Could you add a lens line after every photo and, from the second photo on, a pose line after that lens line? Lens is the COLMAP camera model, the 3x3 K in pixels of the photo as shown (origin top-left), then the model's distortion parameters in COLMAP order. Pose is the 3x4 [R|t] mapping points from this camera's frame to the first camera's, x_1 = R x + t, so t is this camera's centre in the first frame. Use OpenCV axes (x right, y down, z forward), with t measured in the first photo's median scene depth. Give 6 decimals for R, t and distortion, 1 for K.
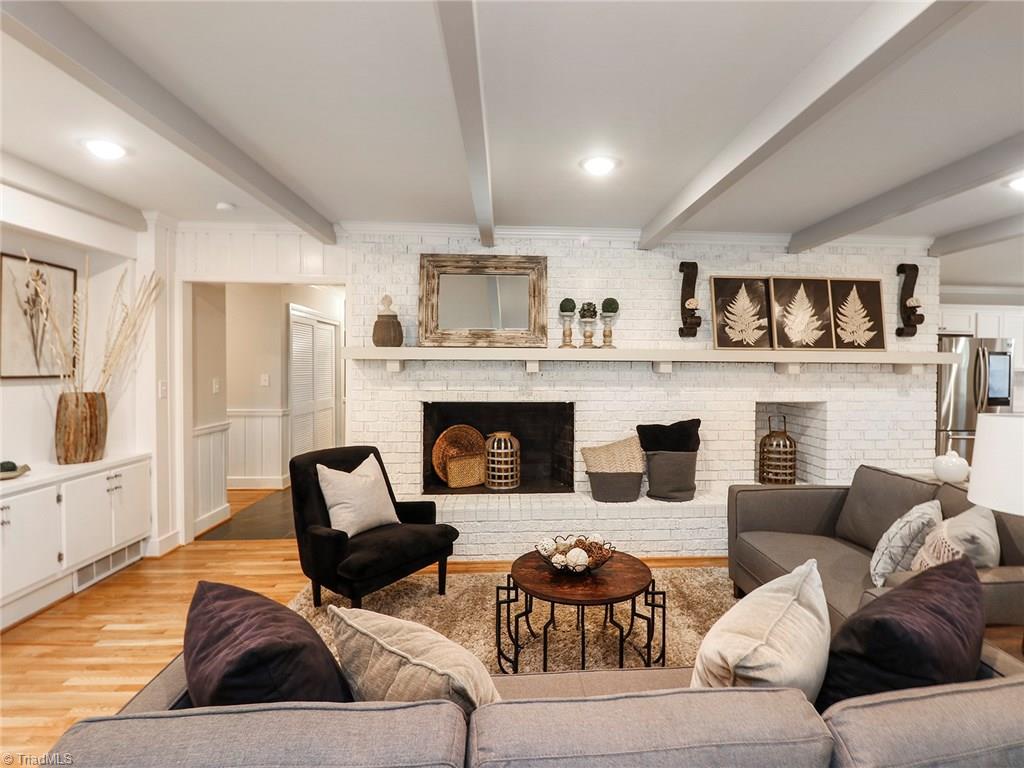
lens RADIAL K [[508.7, 0, 567.3], [0, 508.7, 379.5], [0, 0, 1]] dist [-0.000507, -0.000233]
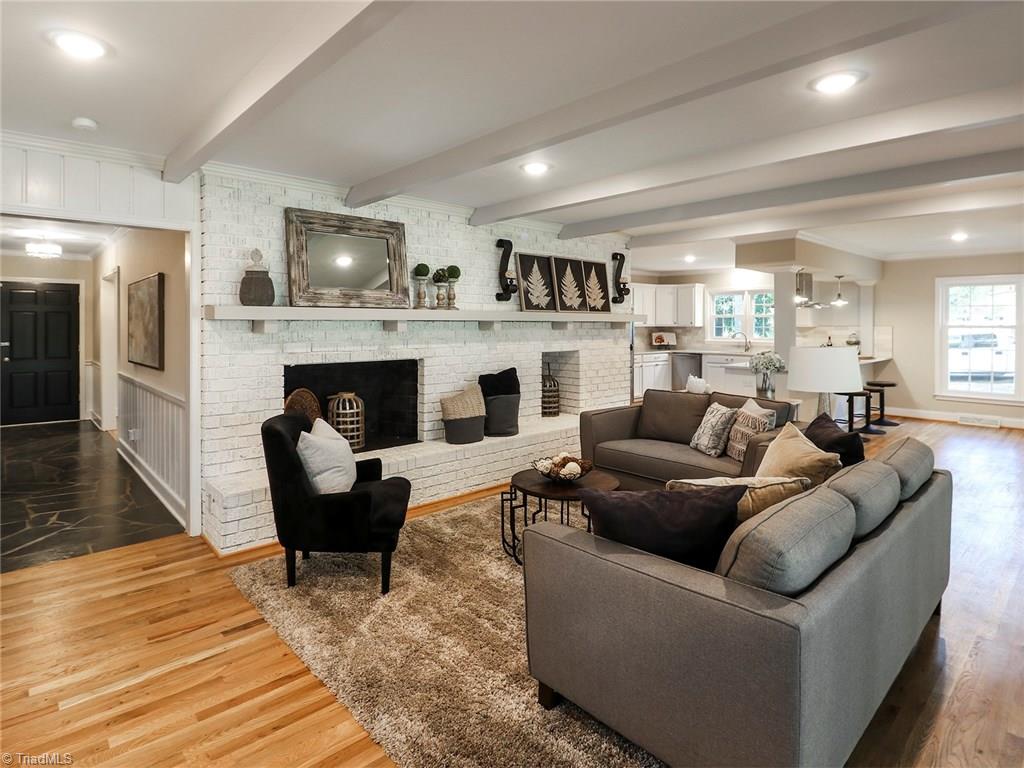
lens RADIAL K [[525.7, 0, 495.6], [0, 525.7, 331.1], [0, 0, 1]] dist [-0.003057, -0.000641]
pose [[0.809938, -0.014203, 0.586343, -0.522227], [0.021532, 0.999753, -0.005525, -0.004889], [-0.586120, 0.017100, 0.810044, -0.004667]]
